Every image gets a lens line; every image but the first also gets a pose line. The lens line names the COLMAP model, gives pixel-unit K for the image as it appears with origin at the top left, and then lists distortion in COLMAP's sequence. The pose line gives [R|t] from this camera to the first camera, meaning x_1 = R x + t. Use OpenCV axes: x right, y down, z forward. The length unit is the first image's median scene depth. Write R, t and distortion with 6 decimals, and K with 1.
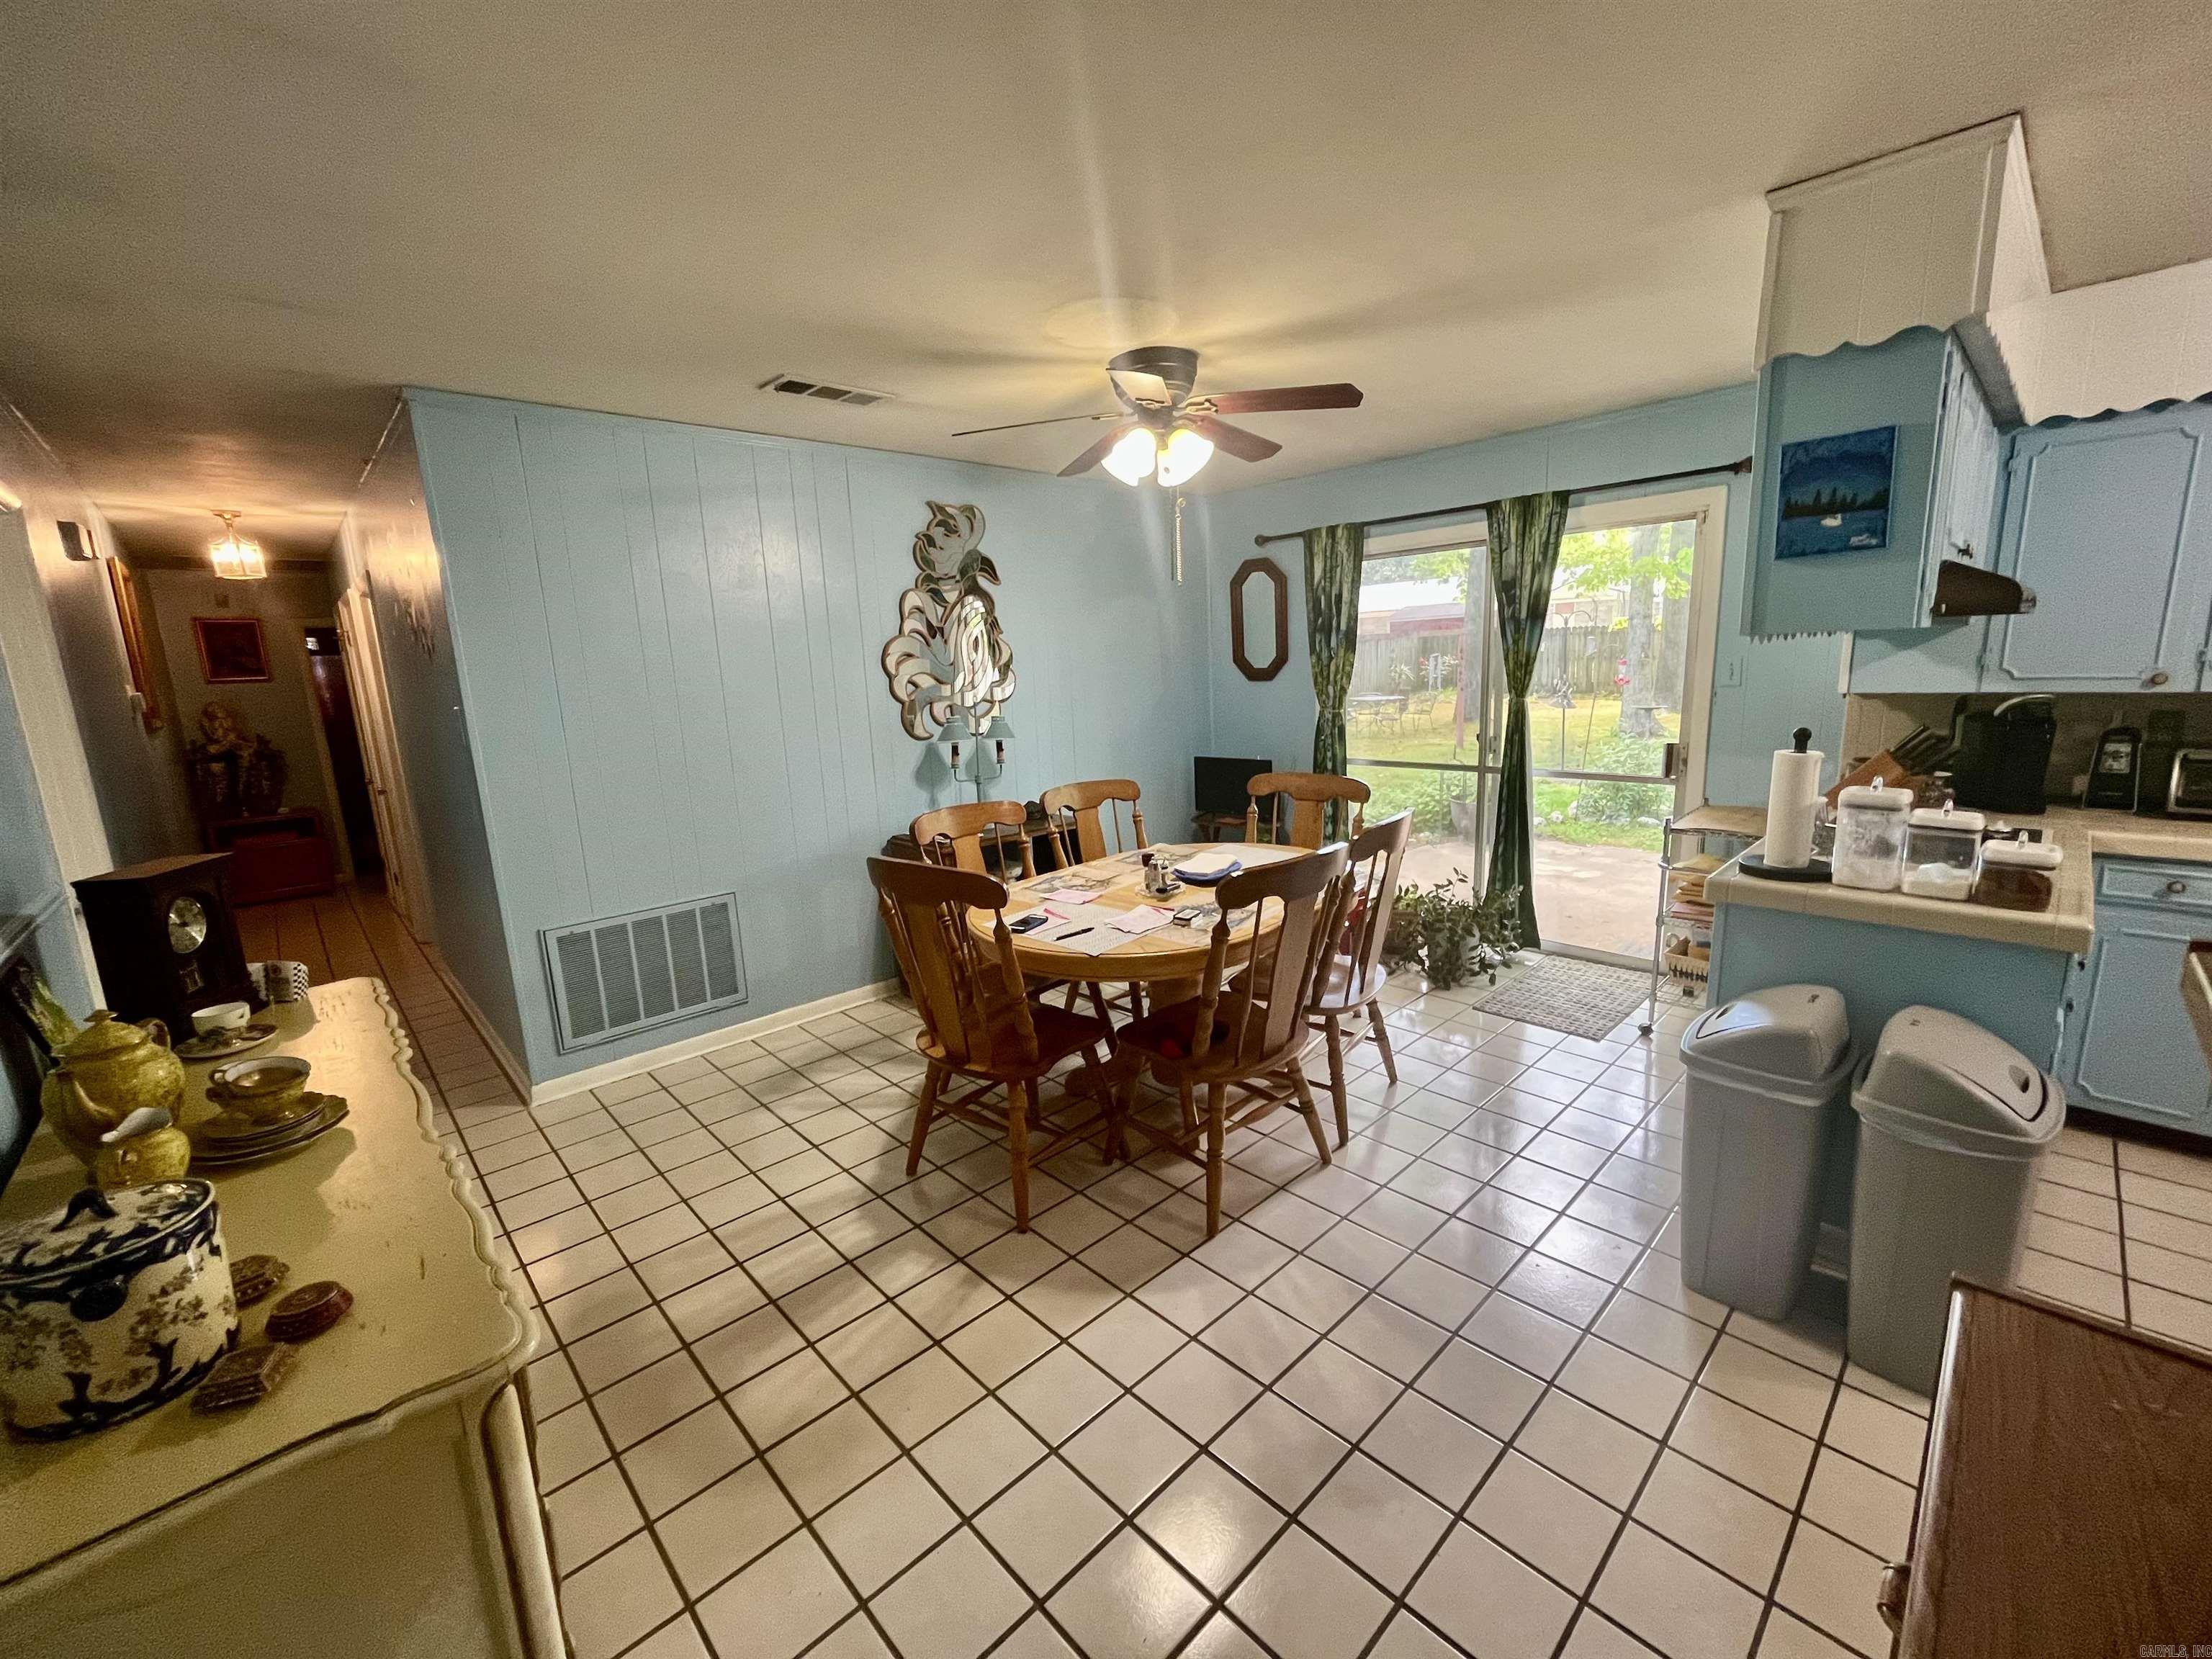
lens RADIAL K [[899.9, 0, 1106.0], [0, 899.9, 829.5], [0, 0, 1]] dist [-0.003843, -0.000302]
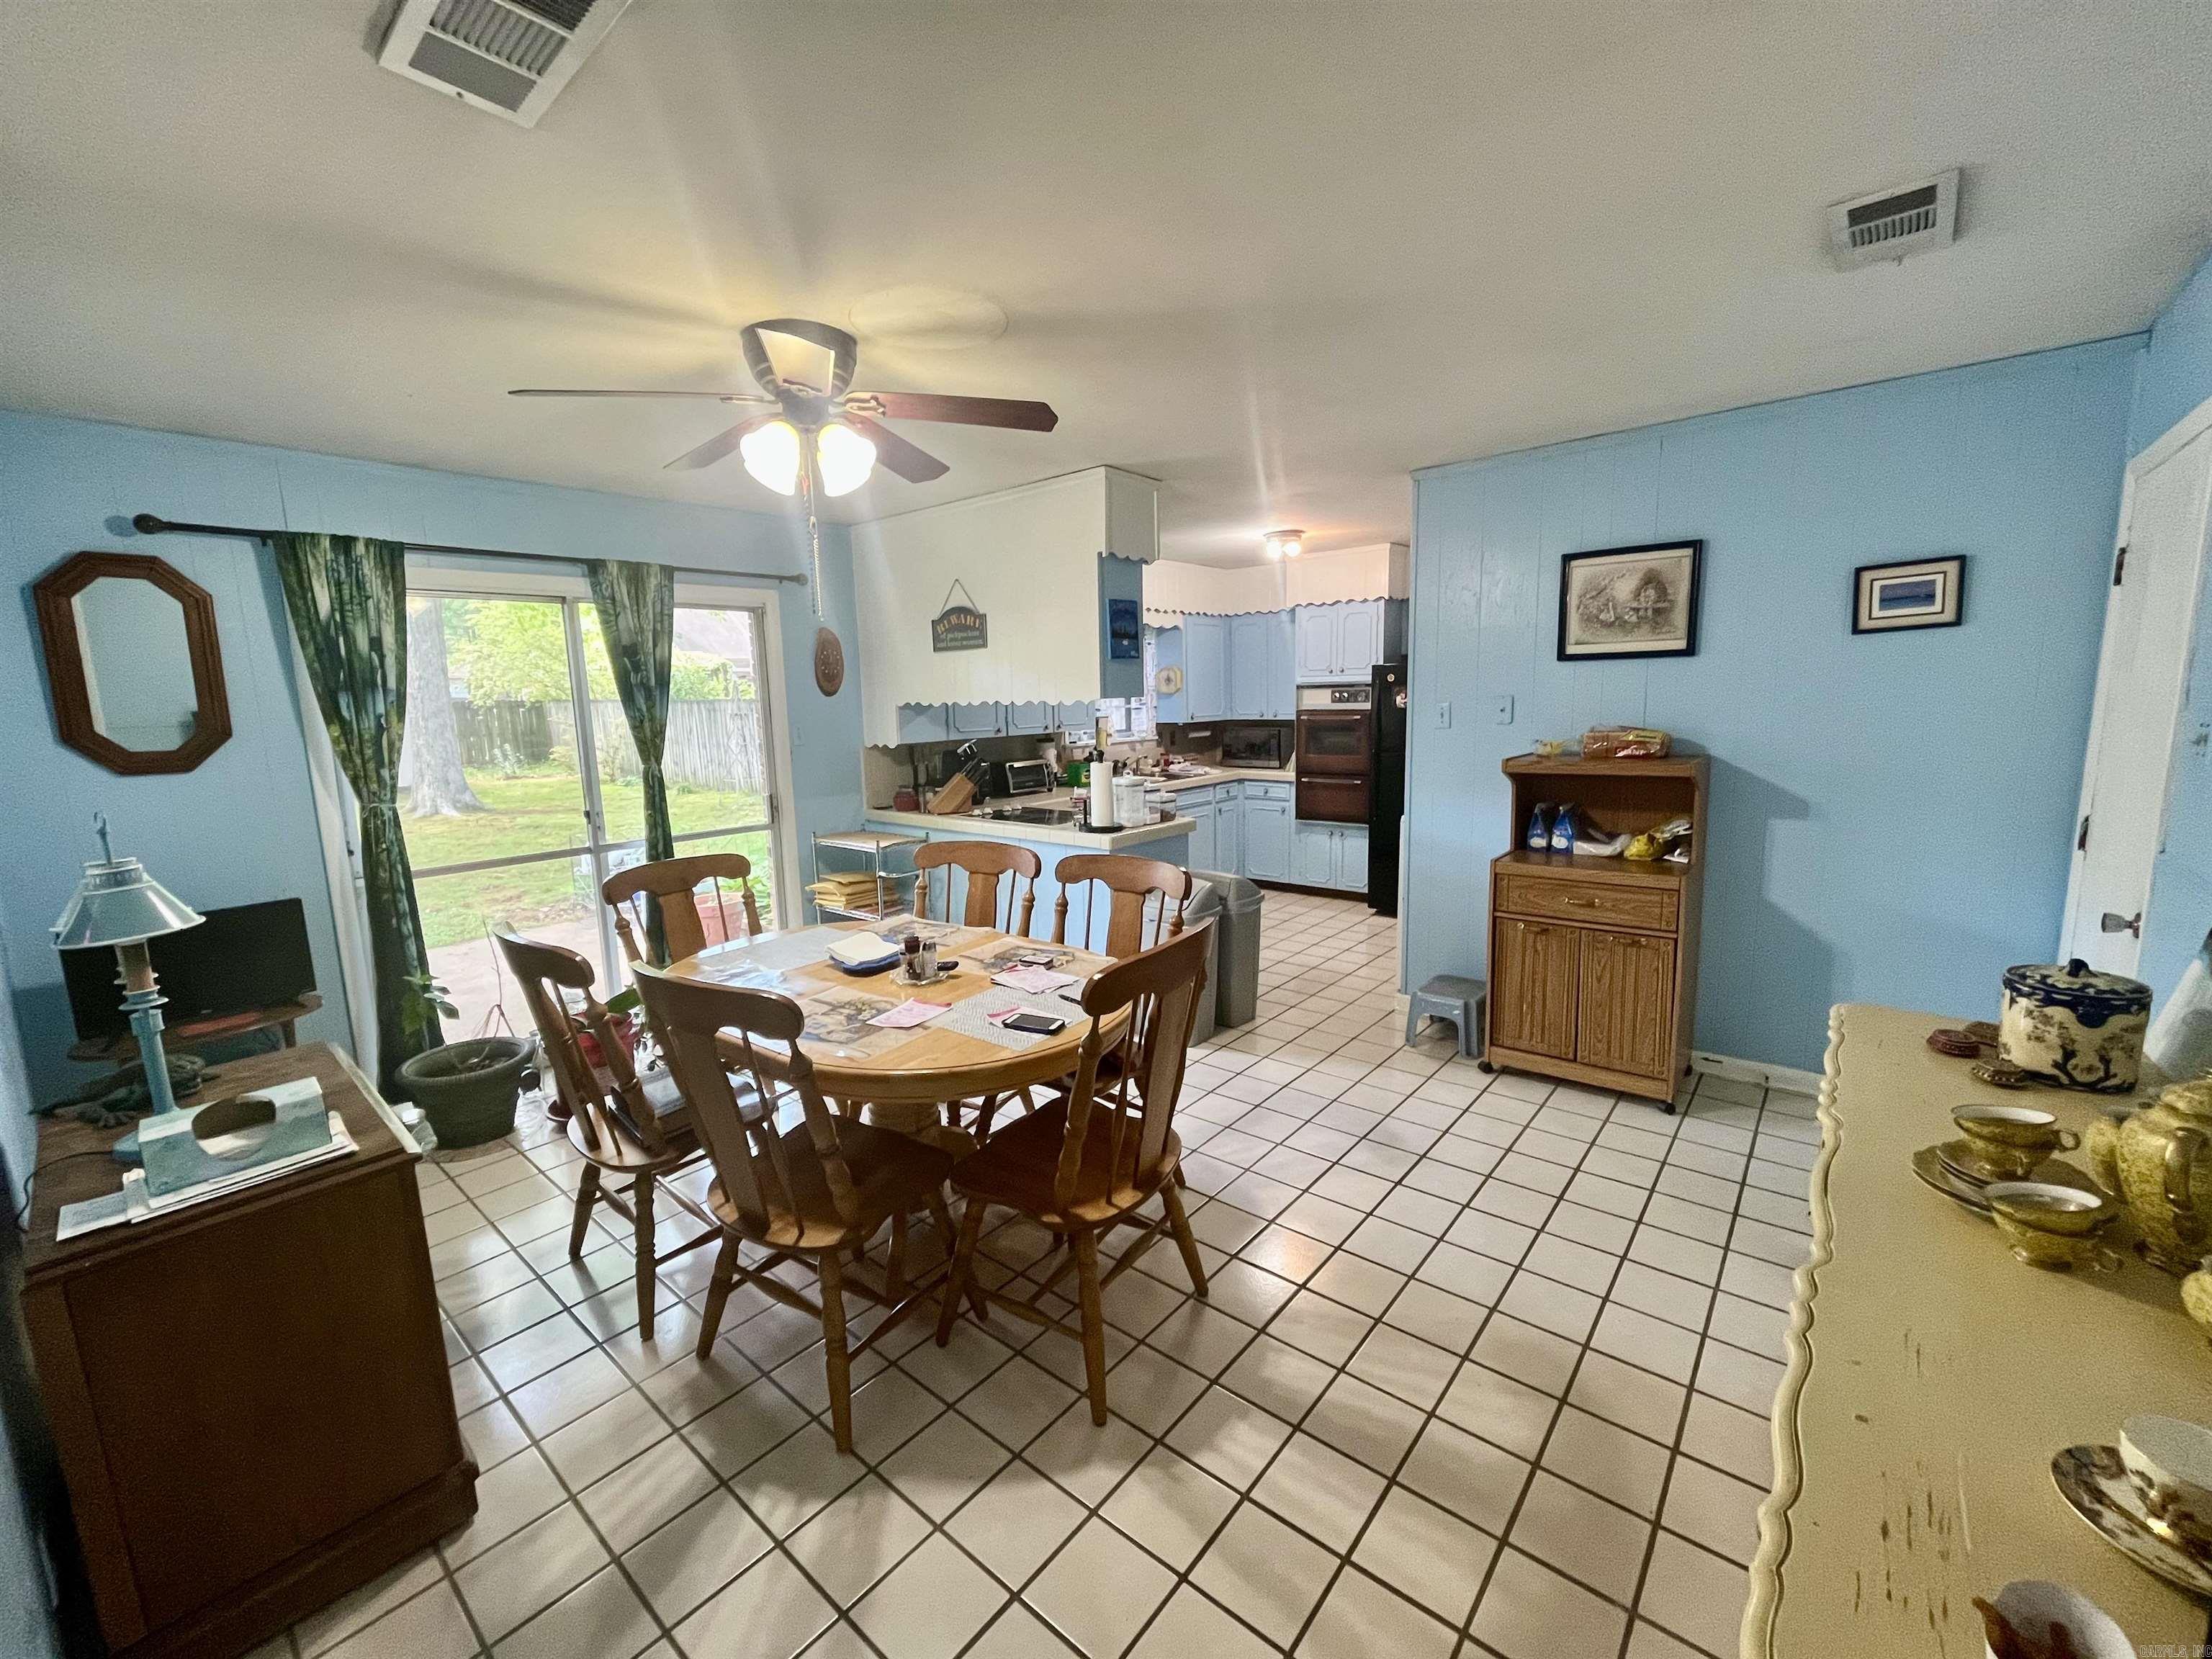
lens RADIAL K [[899.9, 0, 1106.0], [0, 899.9, 829.5], [0, 0, 1]] dist [-0.003843, -0.000302]
pose [[-0.110680, -0.102998, 0.988505, -0.870972], [0.215500, 0.968465, 0.125039, -0.149914], [-0.970211, 0.226862, -0.084993, 0.966384]]
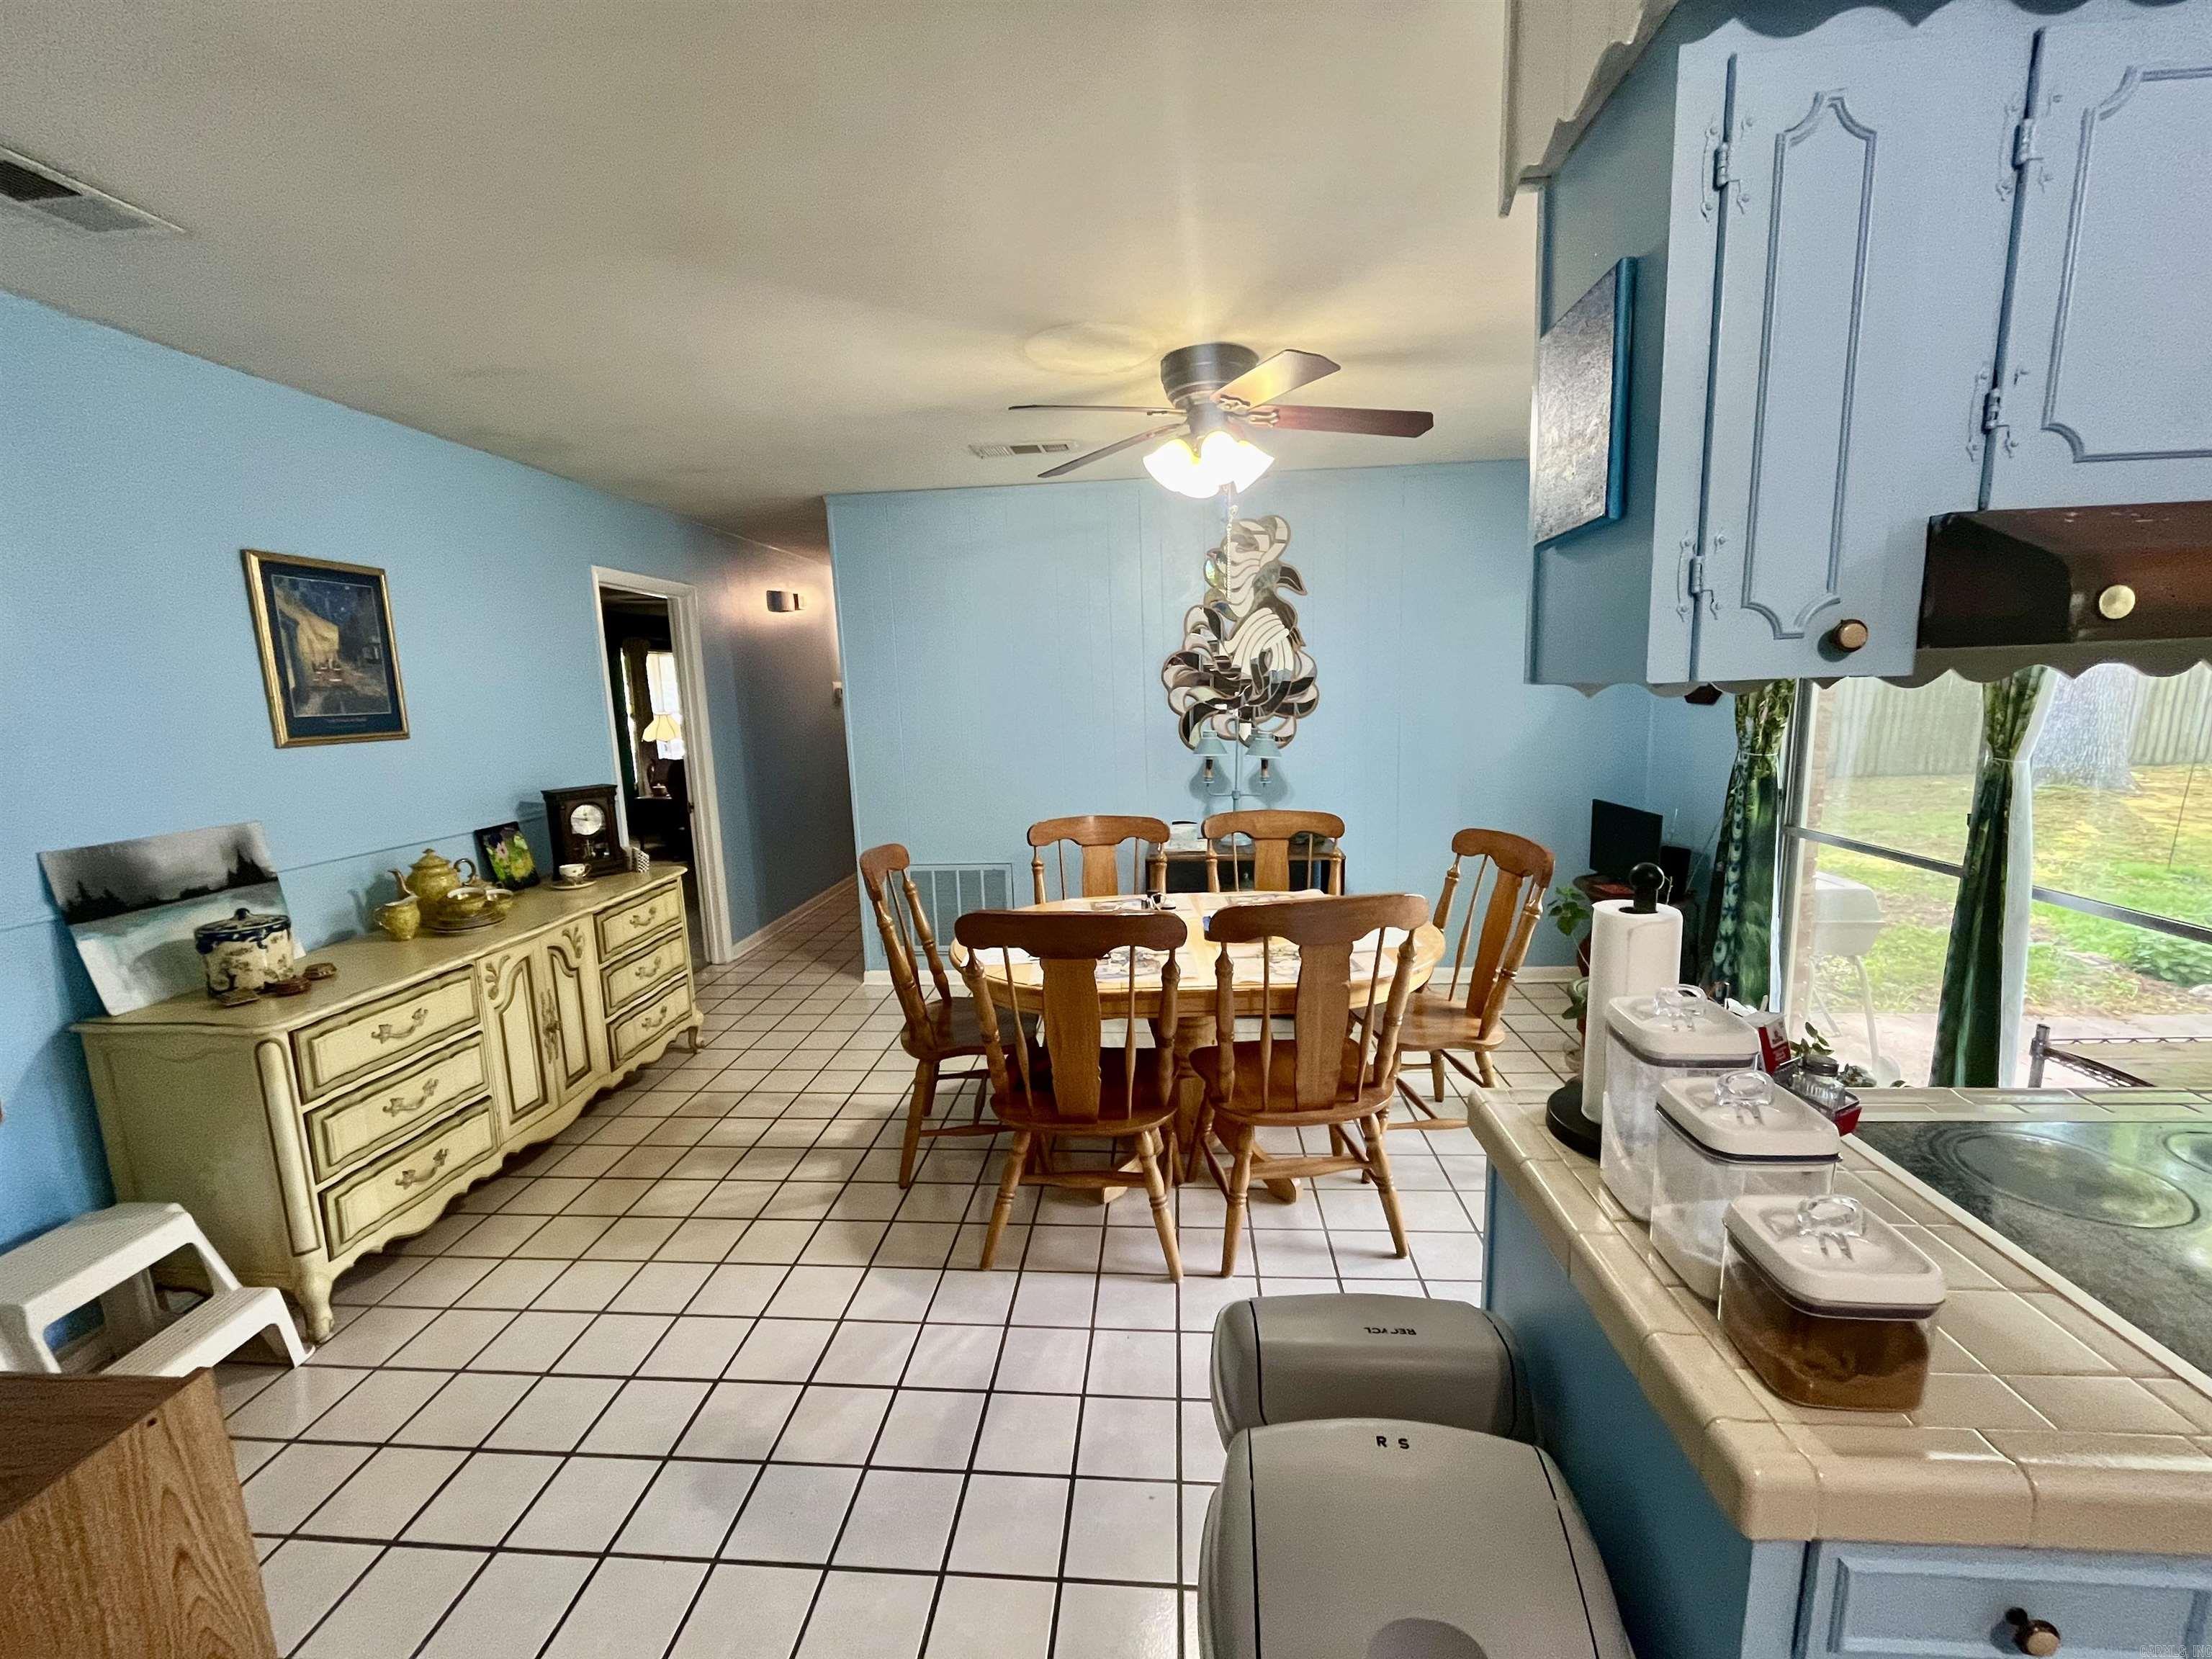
lens RADIAL K [[899.9, 0, 1106.0], [0, 899.9, 829.5], [0, 0, 1]] dist [-0.003843, -0.000302]
pose [[0.673381, 0.140624, -0.725798, 0.765016], [-0.134352, 0.988672, 0.066906, -0.102394], [0.726985, 0.052459, 0.684646, 0.344992]]
